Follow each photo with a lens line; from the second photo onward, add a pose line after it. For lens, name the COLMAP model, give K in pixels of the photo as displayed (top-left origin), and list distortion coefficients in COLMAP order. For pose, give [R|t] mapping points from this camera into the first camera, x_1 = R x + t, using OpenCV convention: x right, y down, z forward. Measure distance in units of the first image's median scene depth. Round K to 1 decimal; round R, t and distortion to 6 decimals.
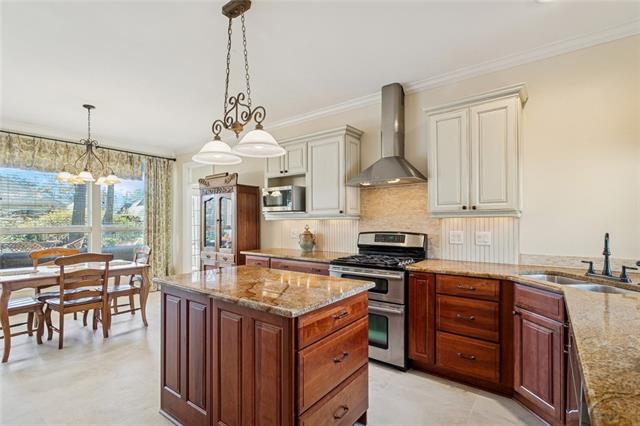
lens RADIAL K [[303.2, 0, 320.2], [0, 303.2, 218.5], [0, 0, 1]] dist [-0.001491, -0.000583]
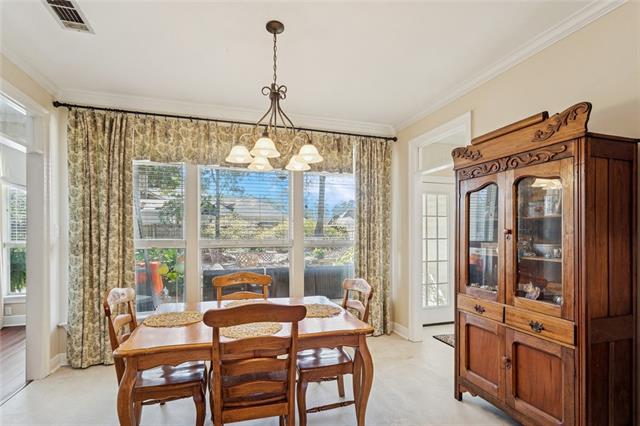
lens RADIAL K [[303.2, 0, 320.2], [0, 303.2, 218.5], [0, 0, 1]] dist [-0.001491, -0.000583]
pose [[0.814727, -0.018833, -0.579539, -0.300905], [-0.001345, 0.999408, -0.034368, 0.001931], [0.579844, 0.028780, 0.814219, 0.480700]]
